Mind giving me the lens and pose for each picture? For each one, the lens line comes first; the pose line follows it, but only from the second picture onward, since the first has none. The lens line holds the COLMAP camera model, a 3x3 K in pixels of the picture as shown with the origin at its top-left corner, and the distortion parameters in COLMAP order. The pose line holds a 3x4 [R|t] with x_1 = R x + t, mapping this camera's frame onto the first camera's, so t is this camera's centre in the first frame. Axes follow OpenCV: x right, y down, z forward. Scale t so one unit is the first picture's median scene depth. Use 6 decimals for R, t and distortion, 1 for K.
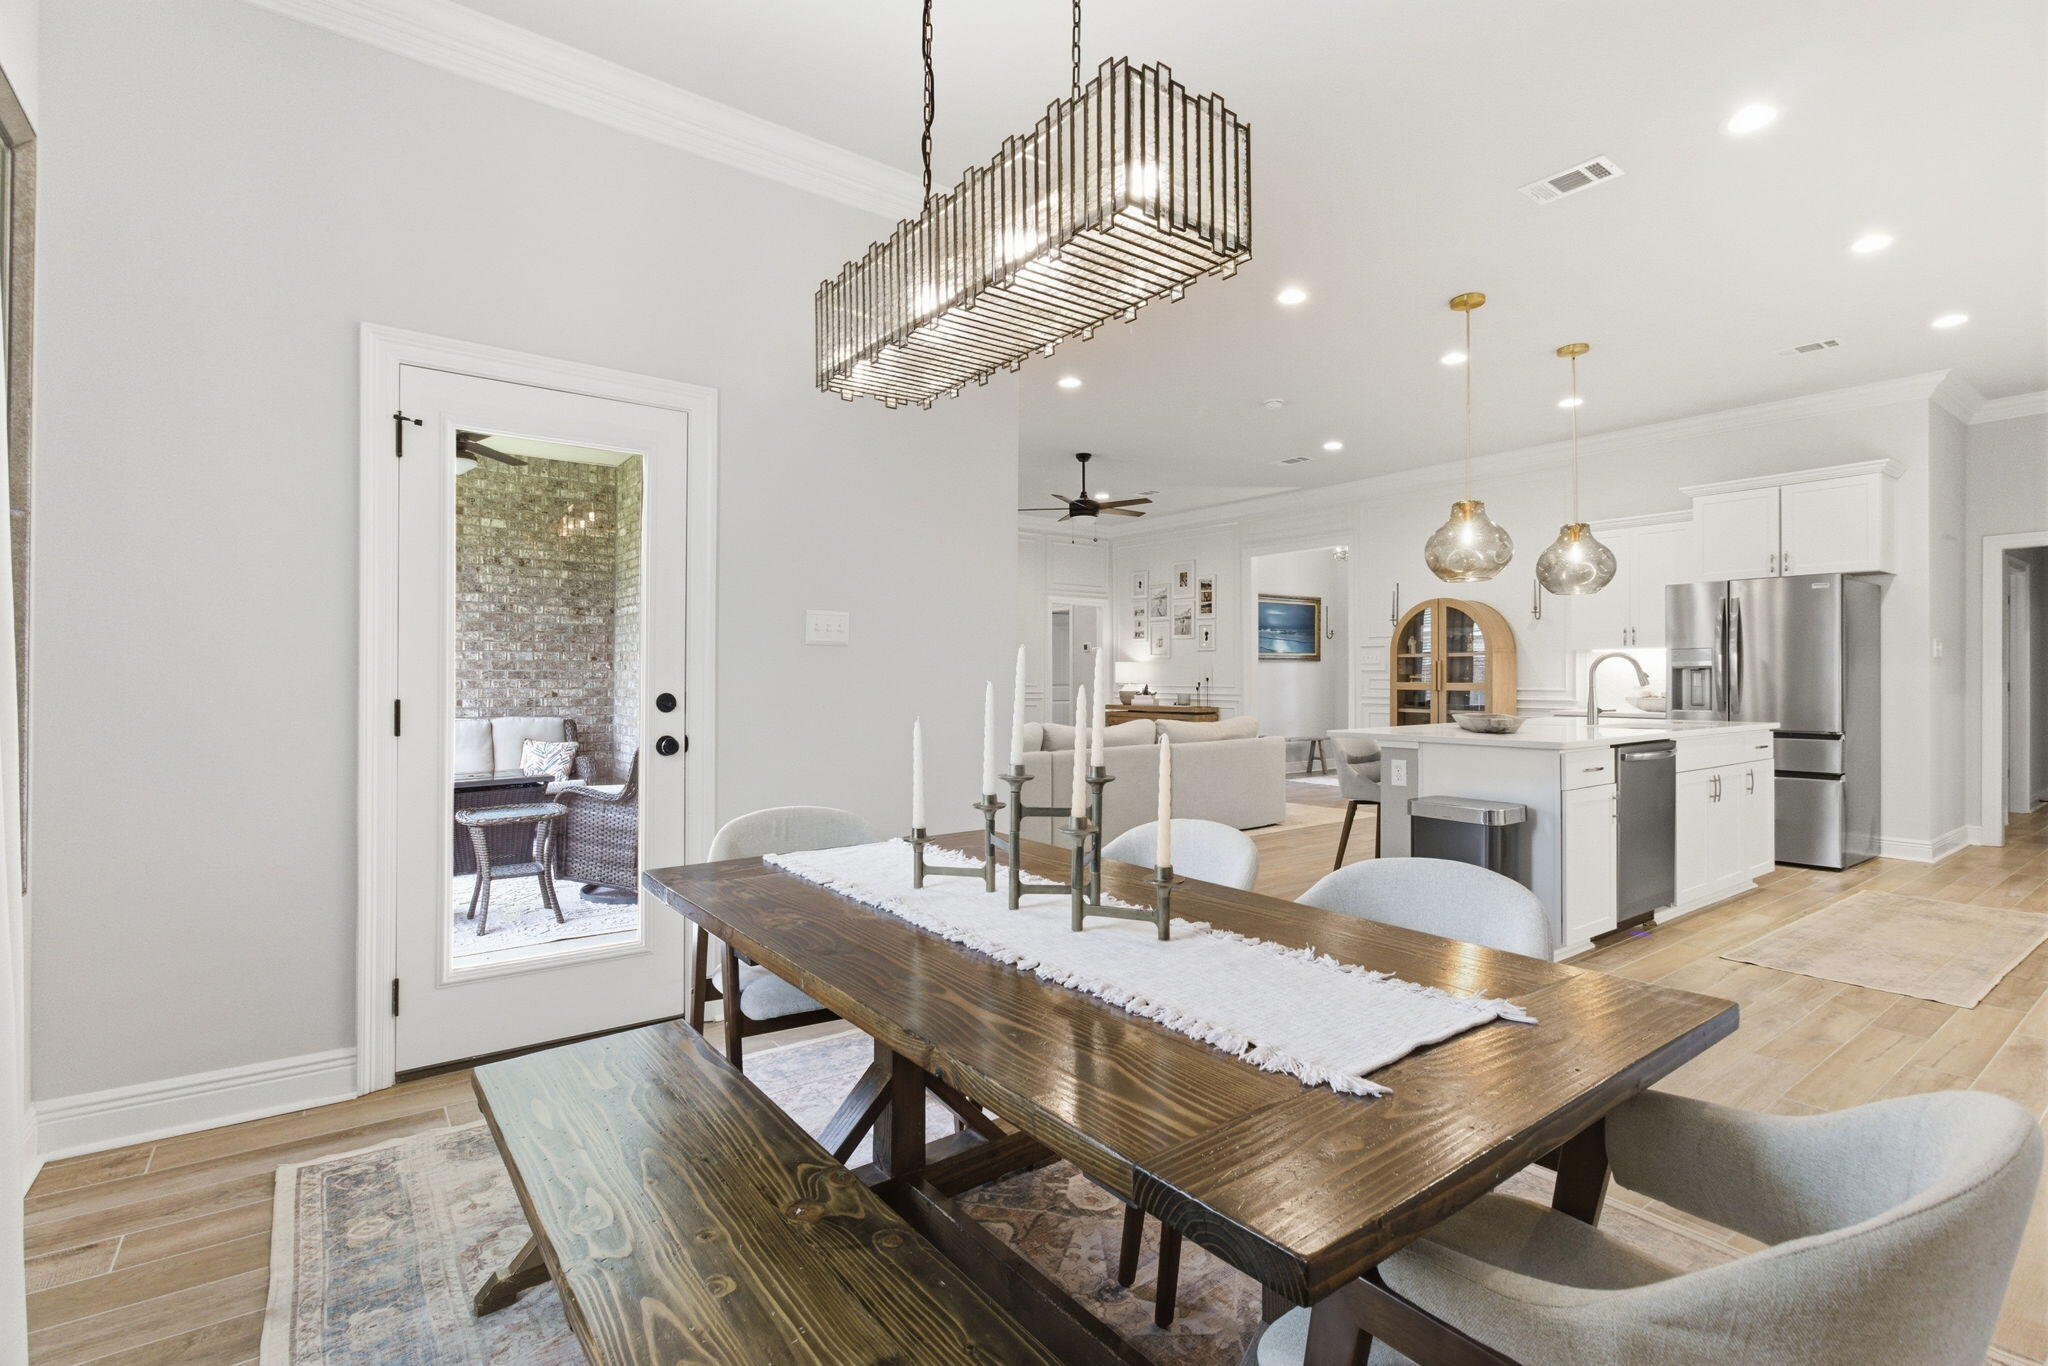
lens RADIAL K [[948.8, 0, 1026.4], [0, 948.8, 670.7], [0, 0, 1]] dist [0.000626, 0.000567]
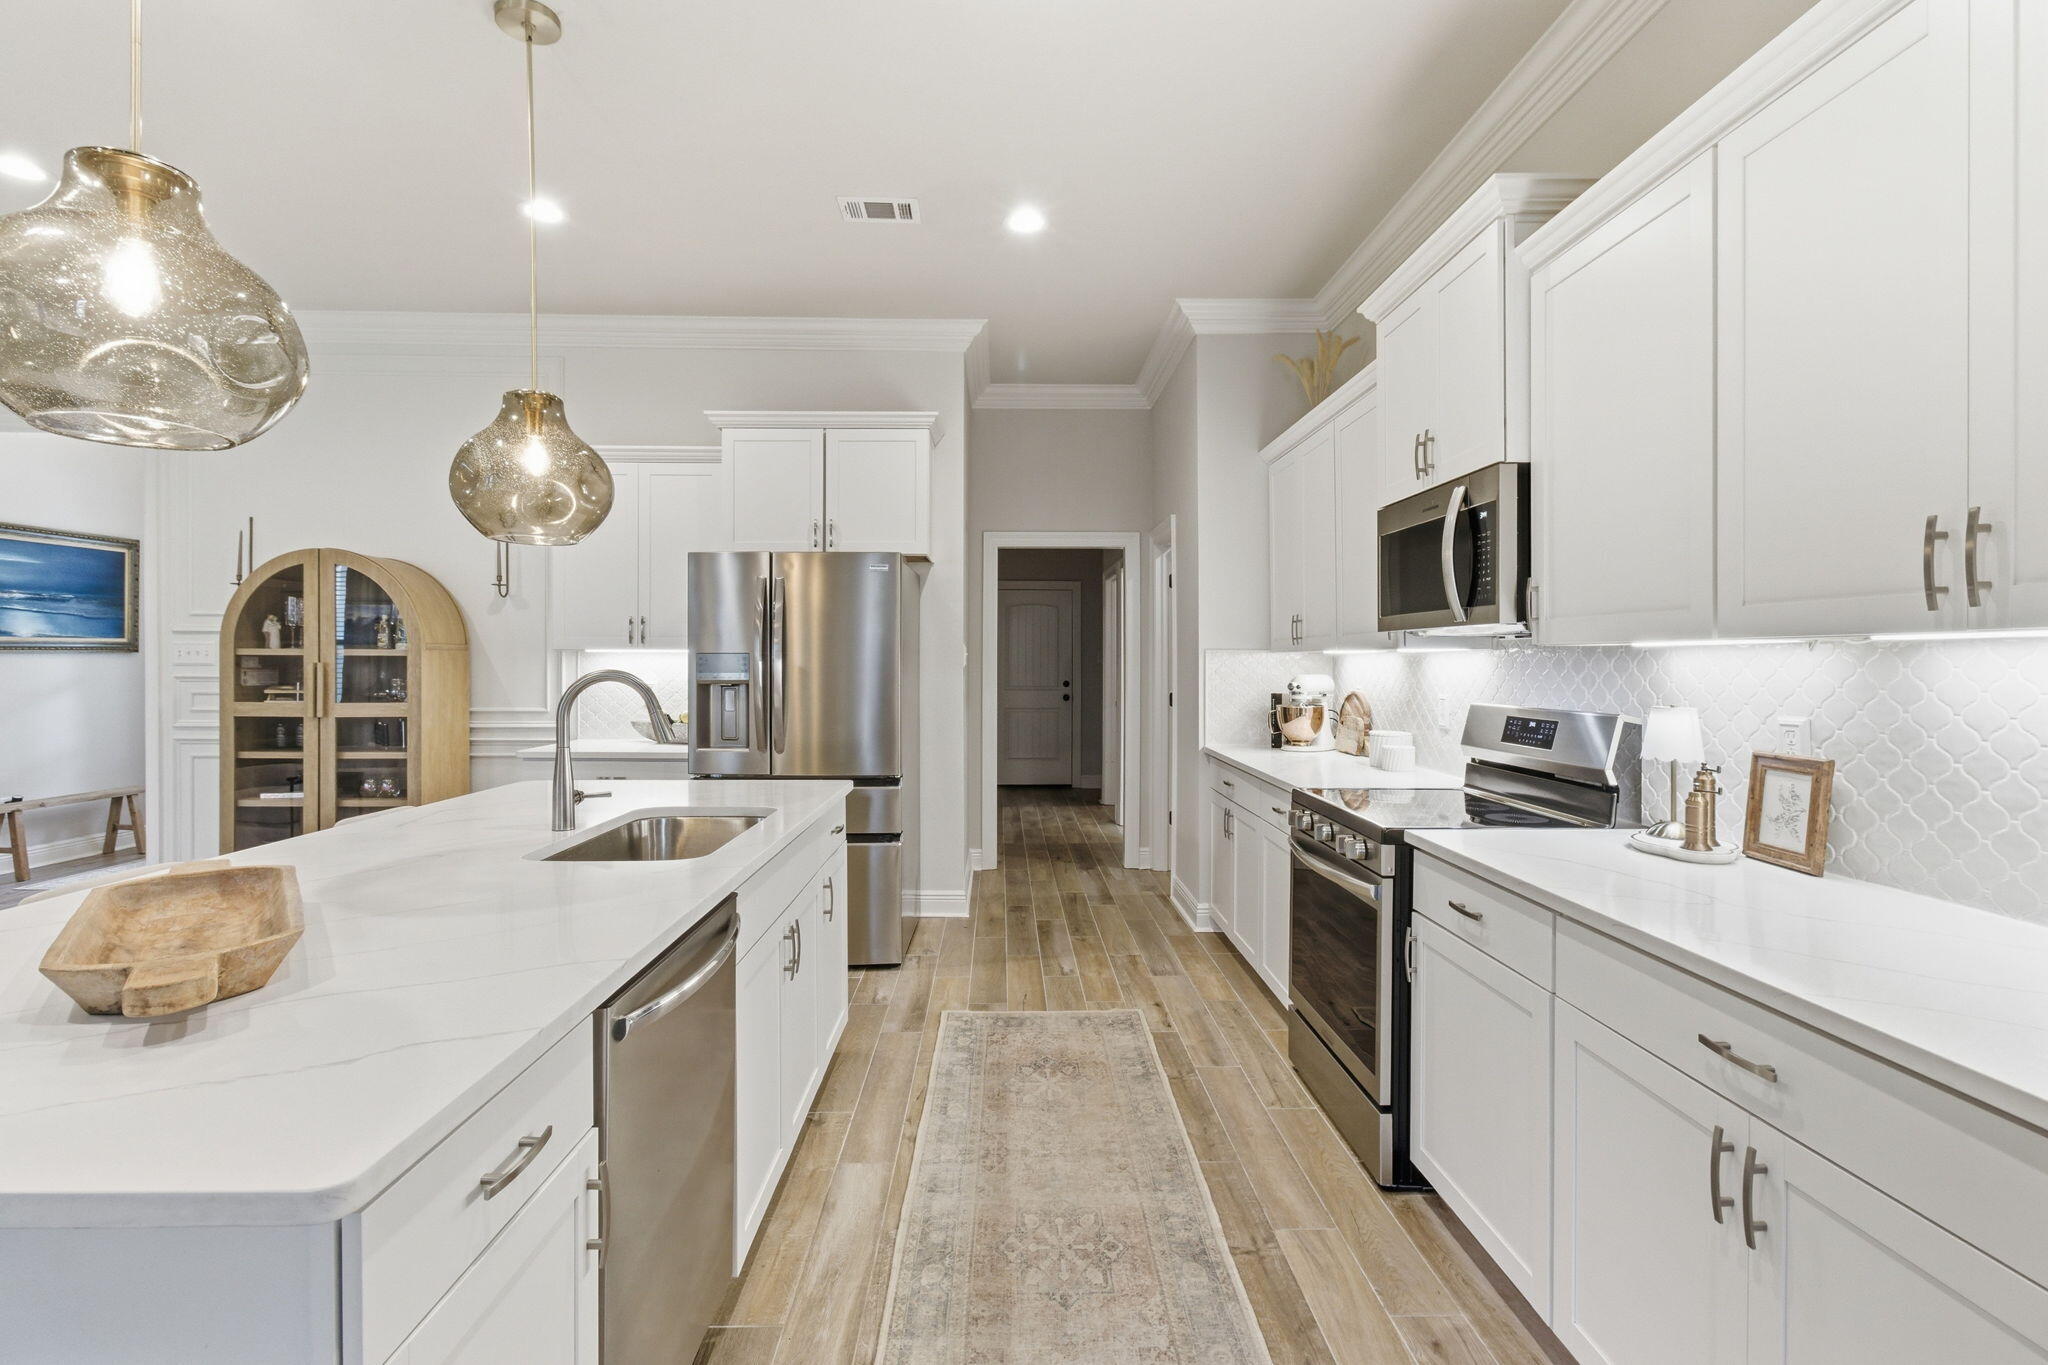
lens RADIAL K [[1037.8, 0, 1016.3], [0, 1037.8, 668.7], [0, 0, 1]] dist [0.027532, 0.000622]
pose [[0.608840, -0.002165, 0.793290, 0.236680], [-0.007885, 0.999930, 0.008780, -0.018645], [-0.793254, -0.011600, 0.608781, 0.373738]]
